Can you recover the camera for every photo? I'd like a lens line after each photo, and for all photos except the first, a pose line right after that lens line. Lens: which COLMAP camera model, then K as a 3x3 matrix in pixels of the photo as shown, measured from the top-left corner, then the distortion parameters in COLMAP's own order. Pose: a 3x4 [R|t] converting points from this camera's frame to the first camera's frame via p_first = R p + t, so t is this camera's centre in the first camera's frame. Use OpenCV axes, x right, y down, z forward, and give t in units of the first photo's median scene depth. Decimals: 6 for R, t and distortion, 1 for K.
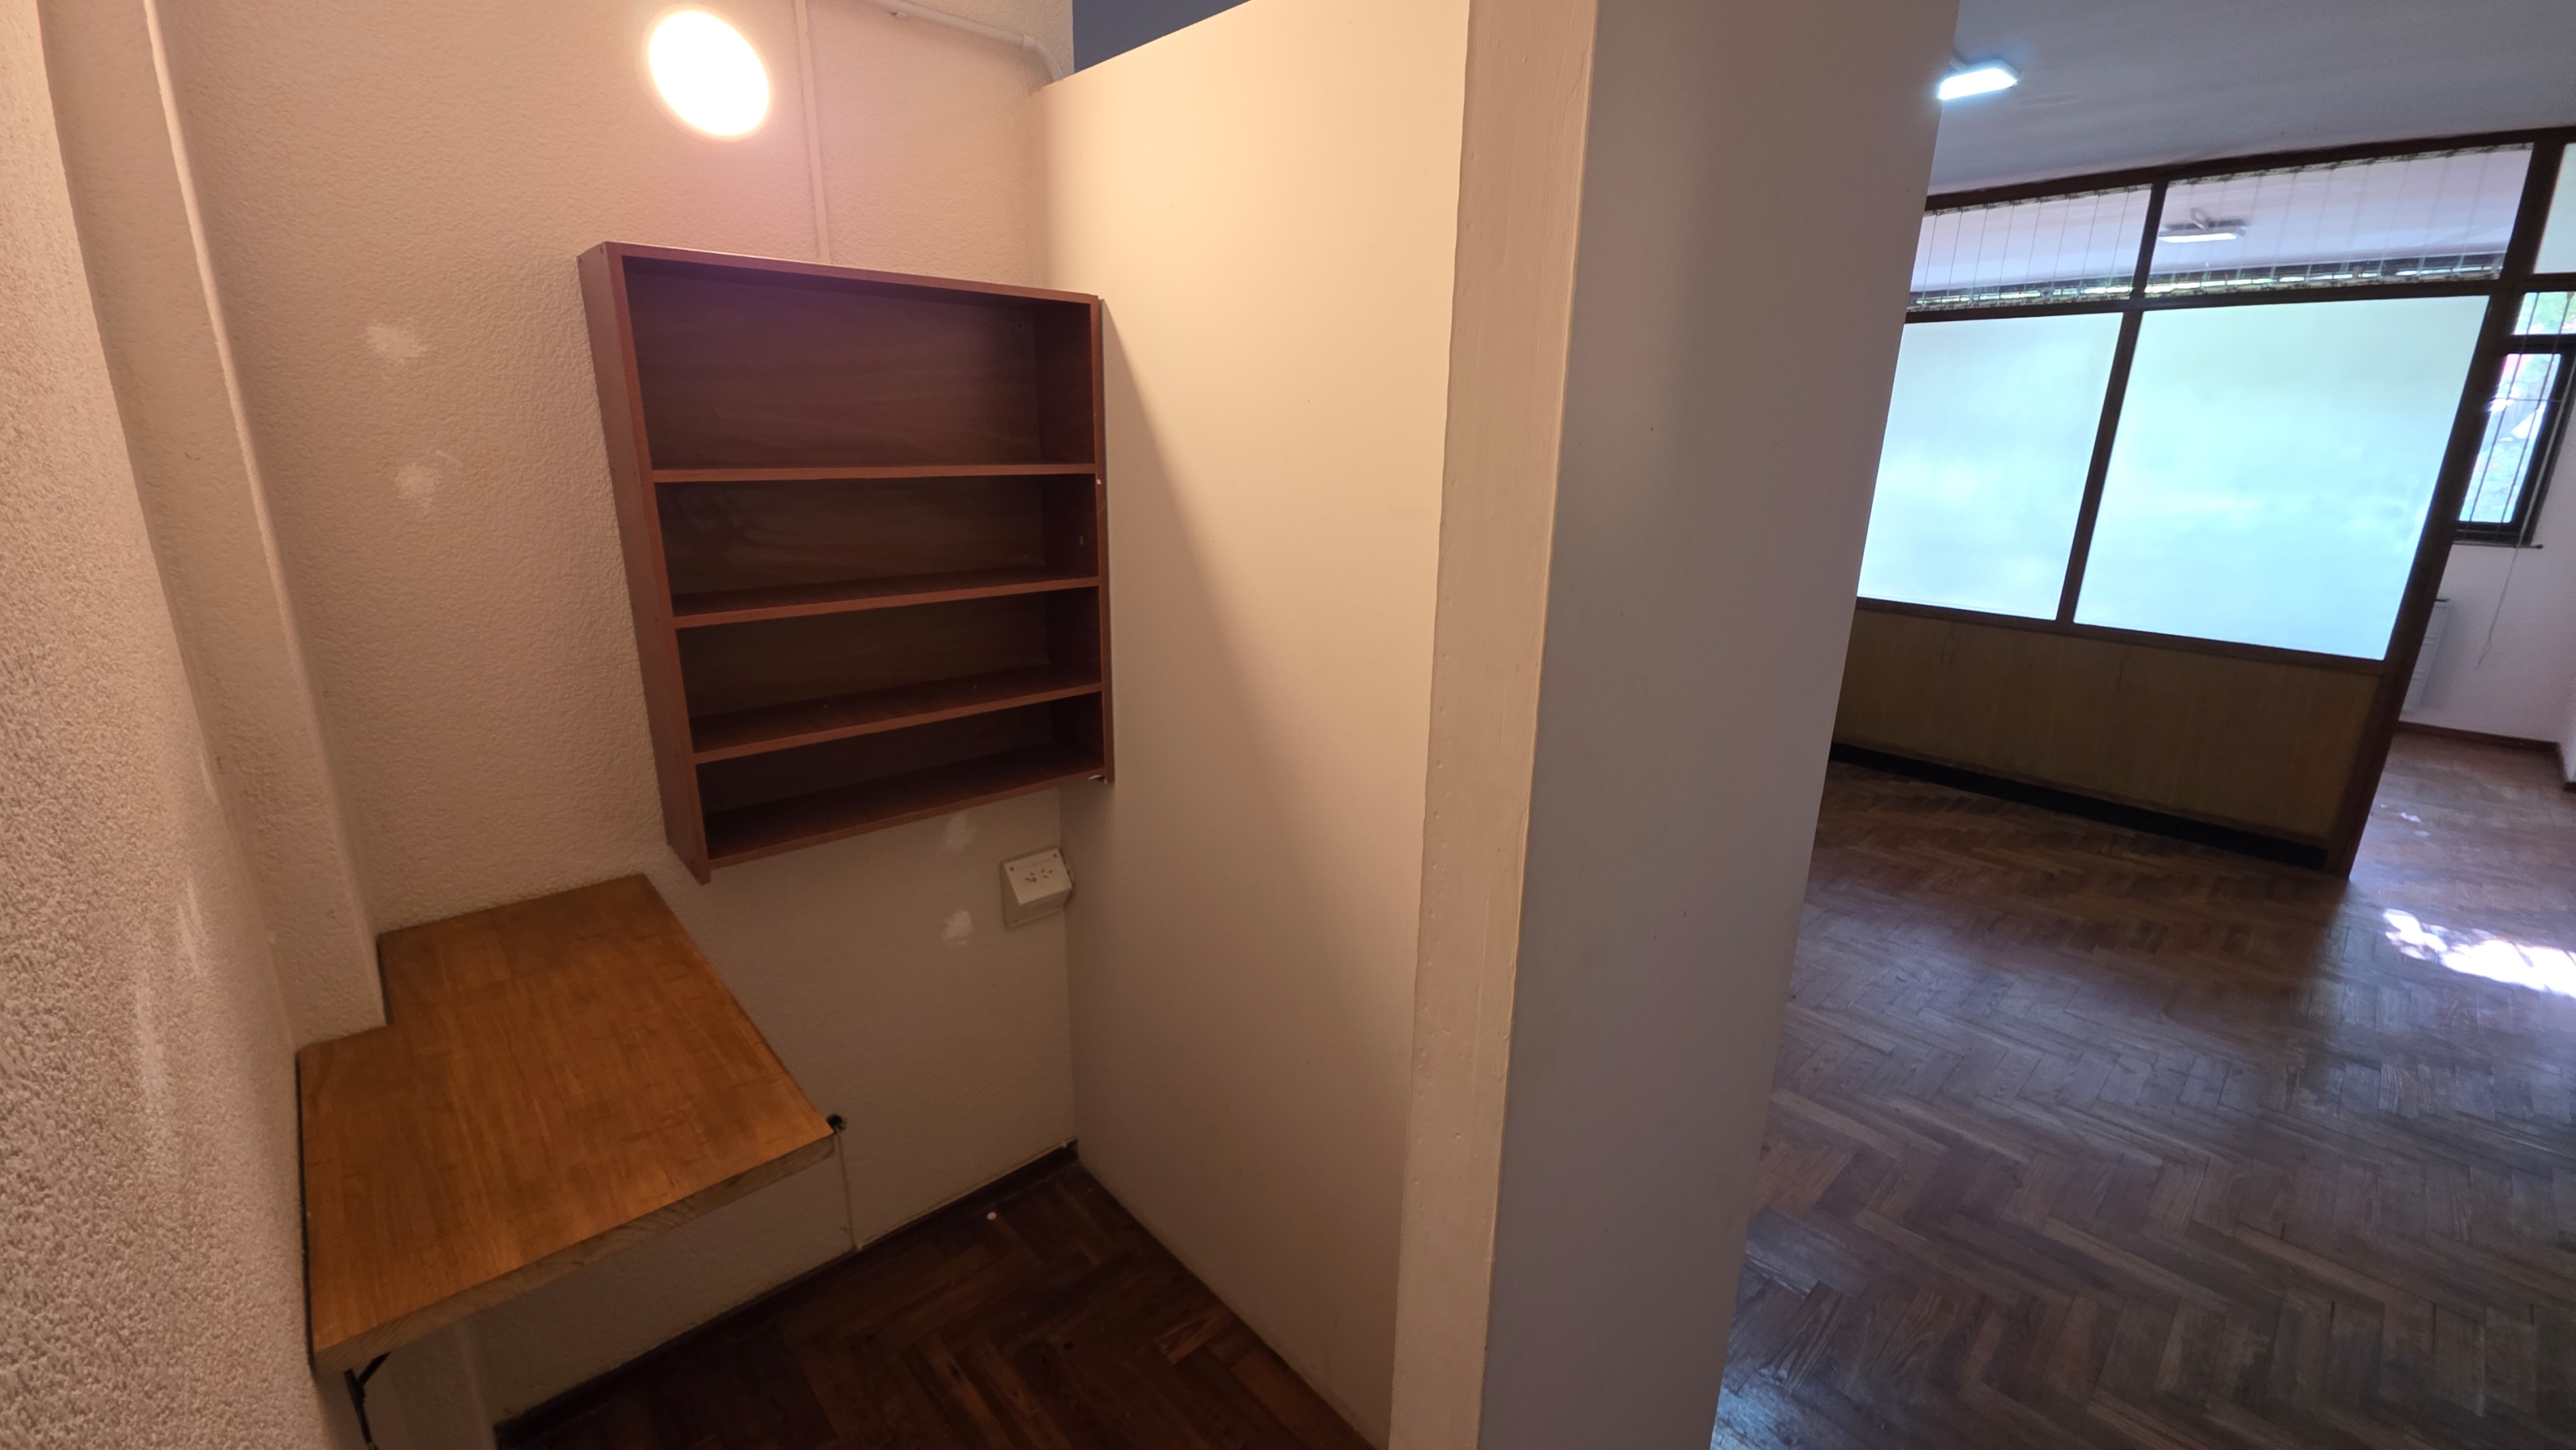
lens RADIAL K [[1025.4, 0, 1296.4], [0, 1025.4, 717.3], [0, 0, 1]] dist [0.019731, -0.012013]
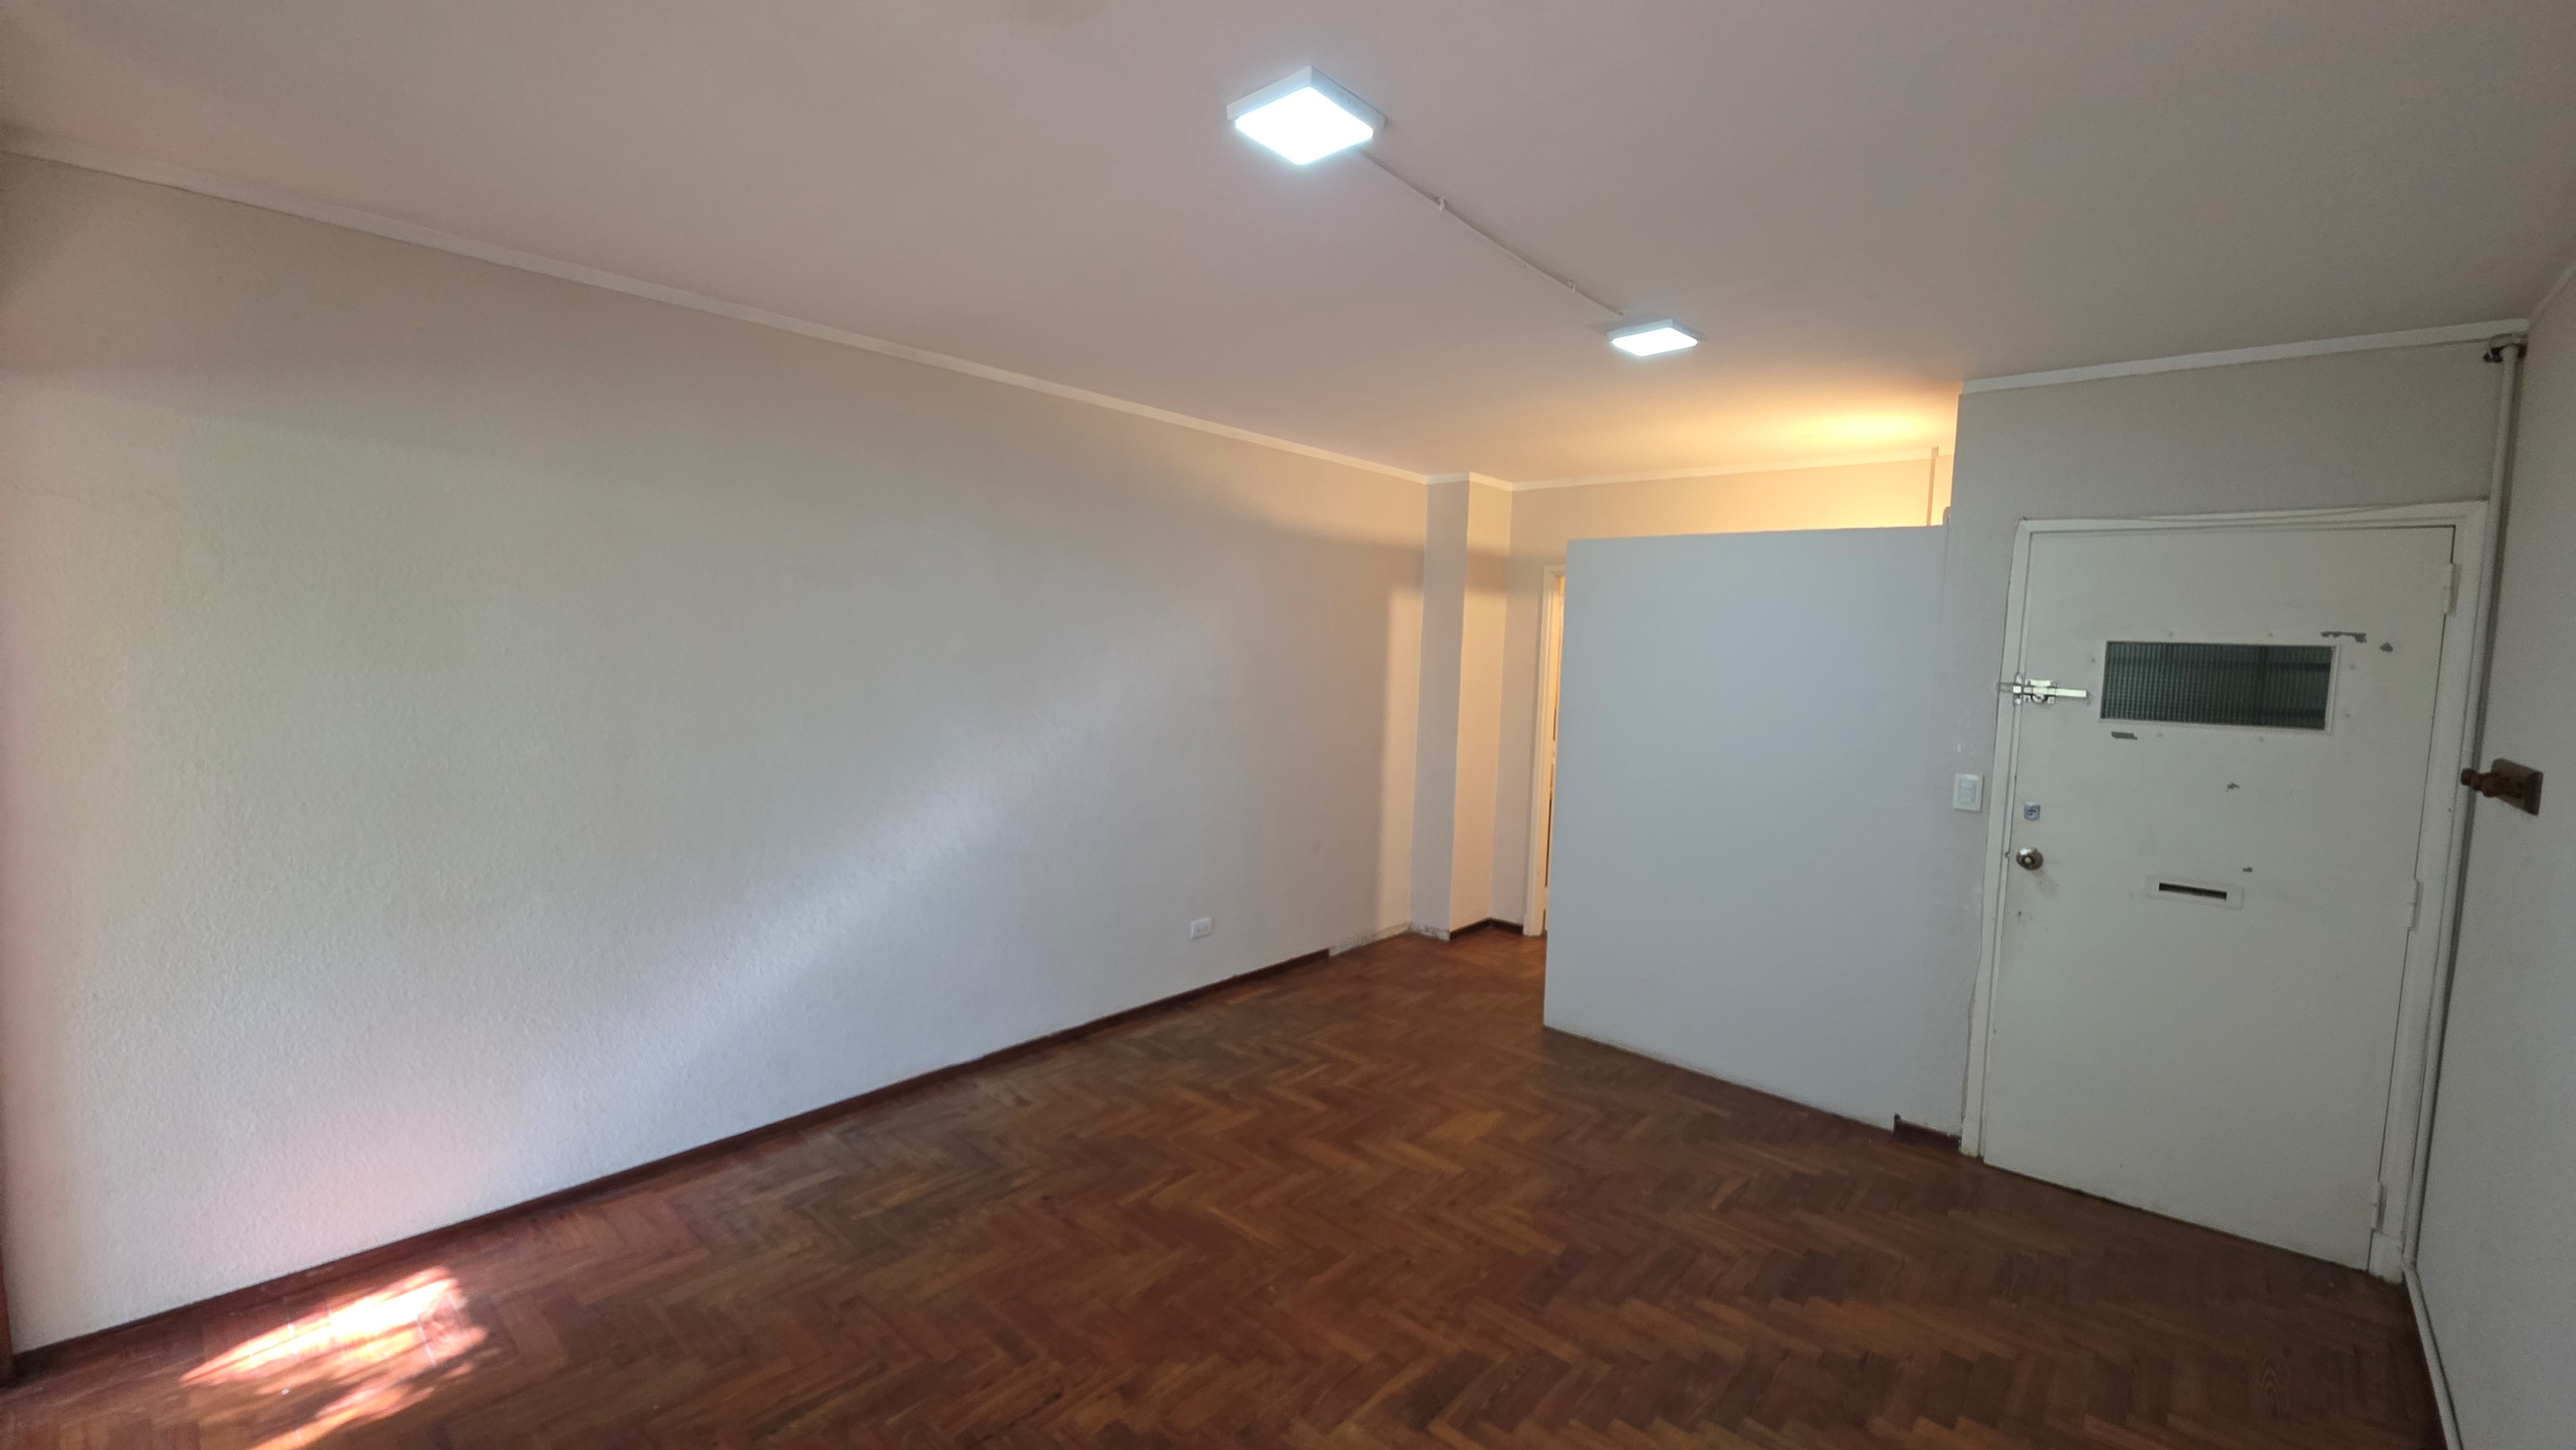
lens RADIAL K [[1029.9, 0, 1286.2], [0, 1029.9, 711.3], [0, 0, 1]] dist [-0.000131, -0.000376]
pose [[-0.995223, -0.046617, -0.085782, 0.526970], [-0.073204, 0.937671, 0.339726, -0.373019], [0.064598, 0.344383, -0.936604, 1.277979]]
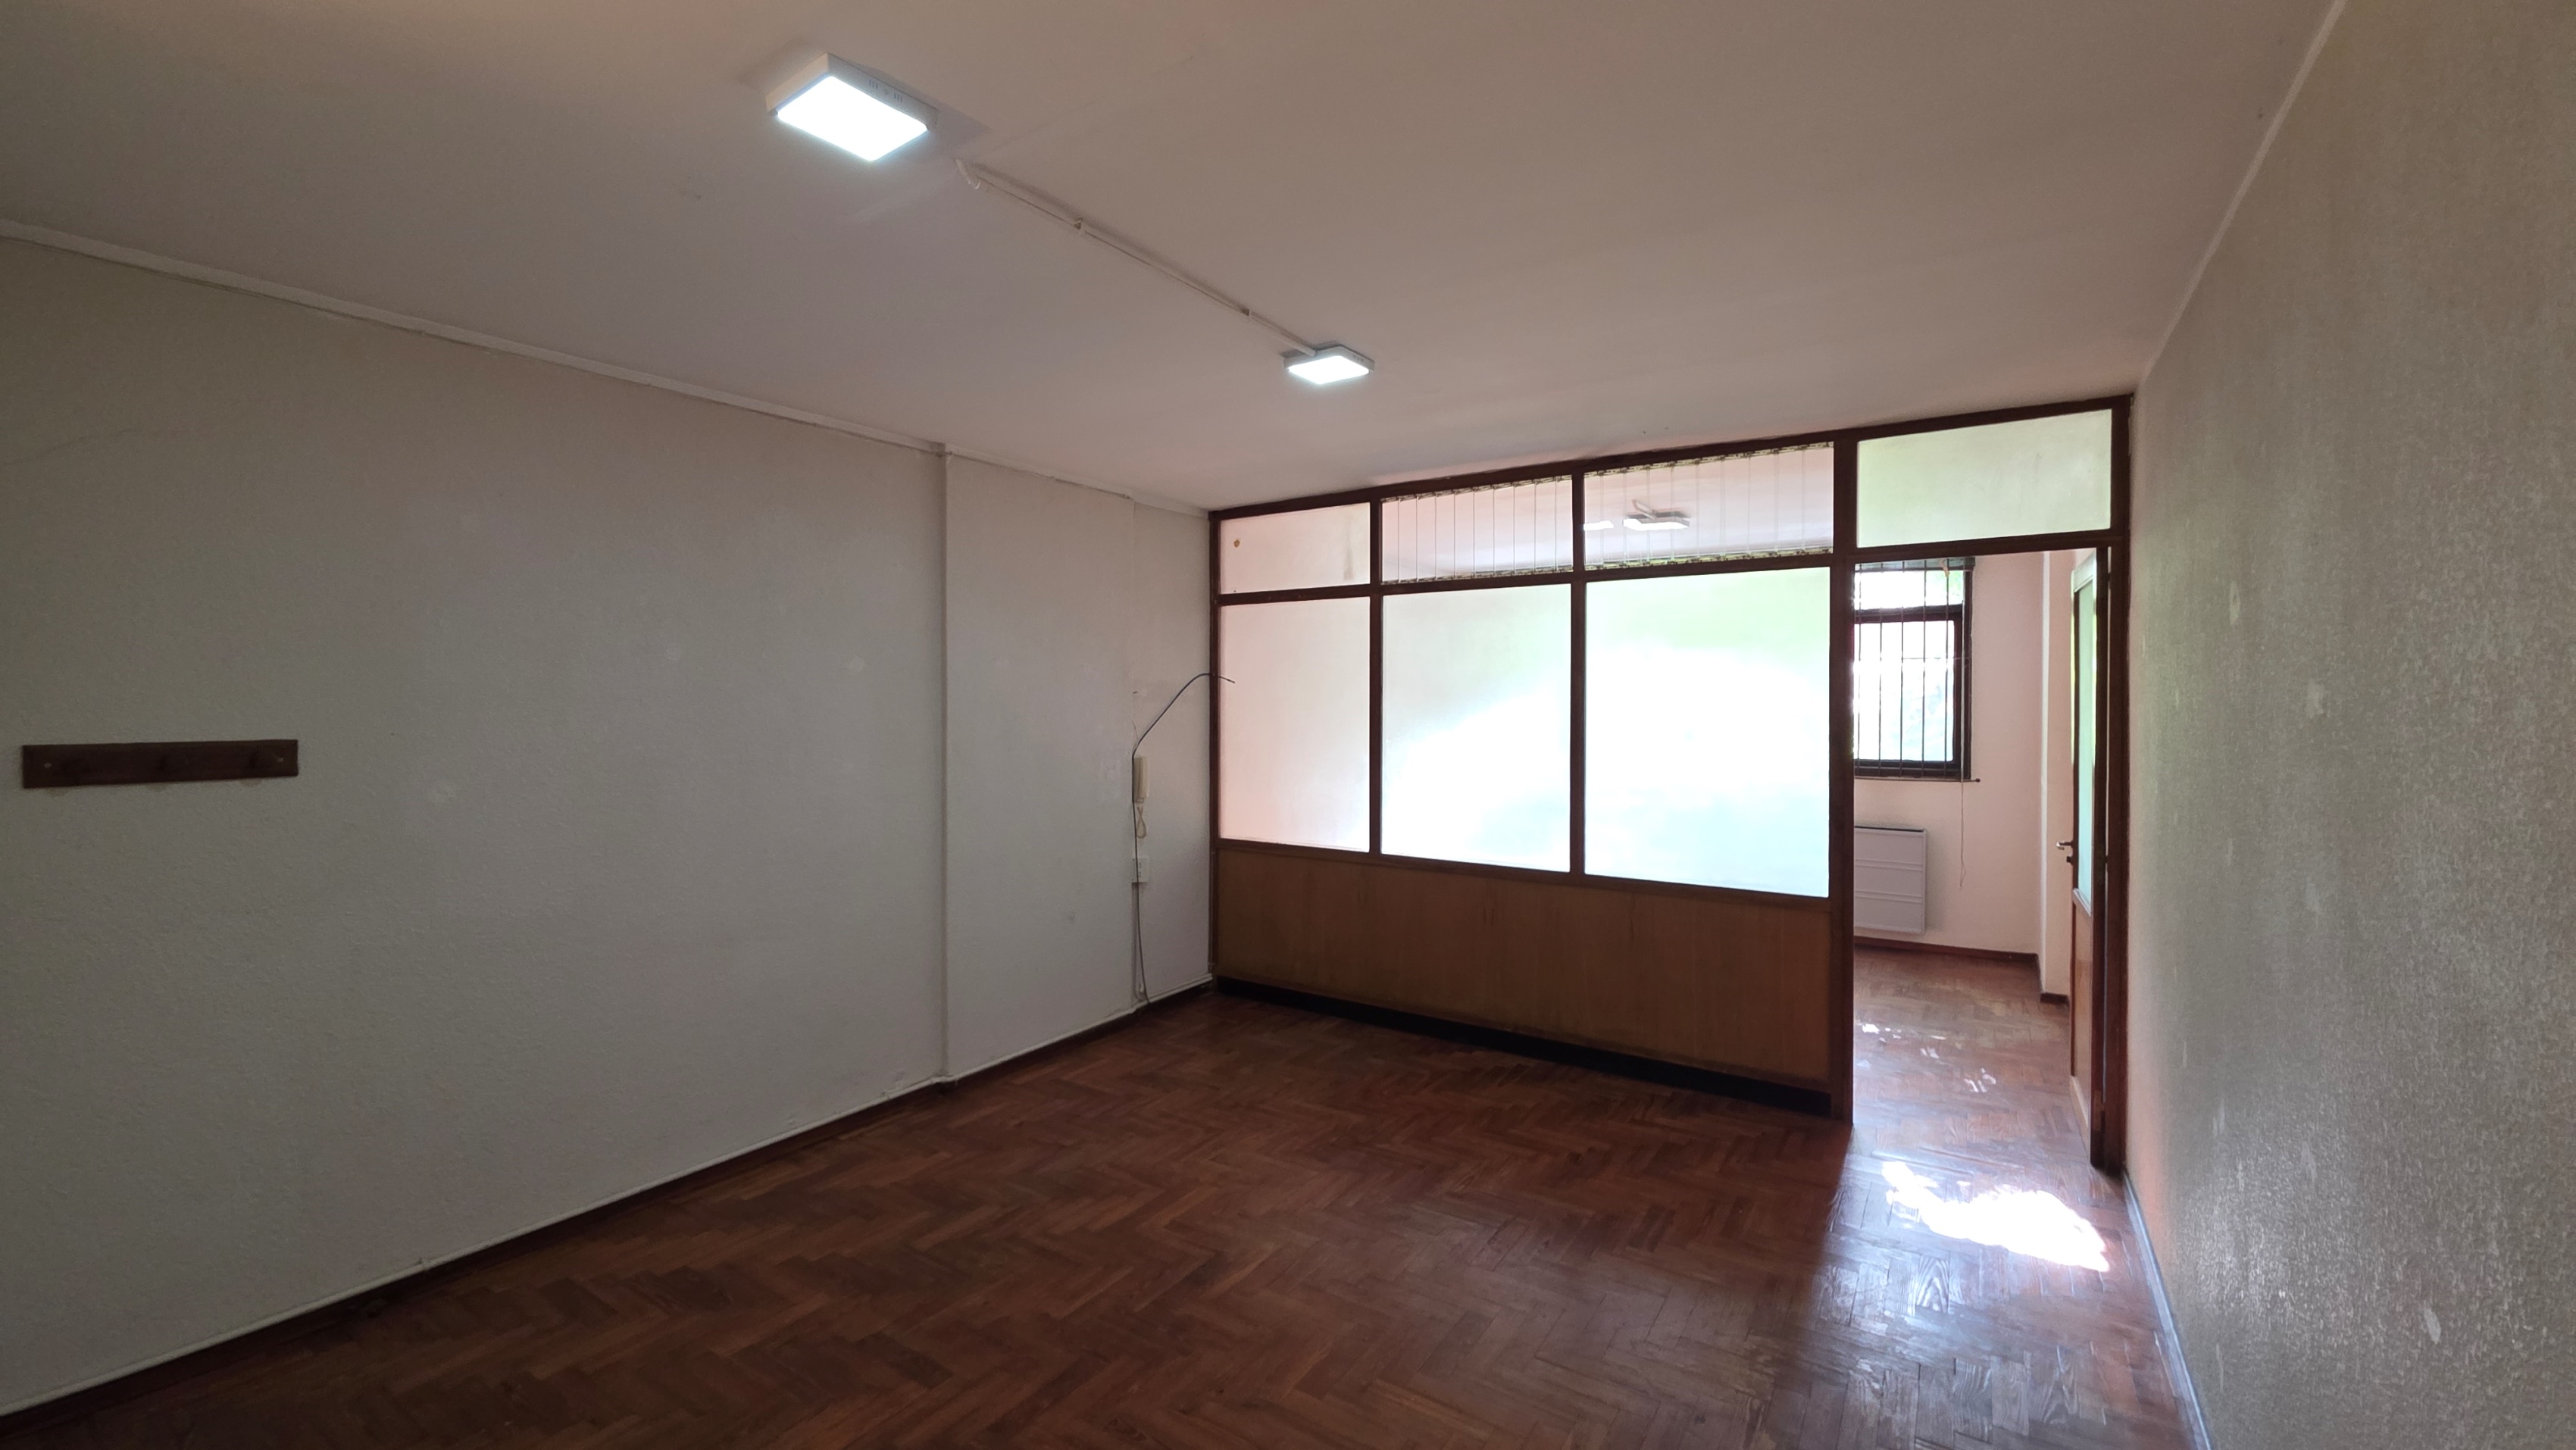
lens RADIAL K [[1029.9, 0, 1286.2], [0, 1029.9, 711.3], [0, 0, 1]] dist [-0.000131, -0.000376]
pose [[0.973161, -0.019810, 0.229270, 0.275400], [0.078647, 0.964929, -0.250454, -0.018420], [-0.216268, 0.261764, 0.940589, 0.093900]]
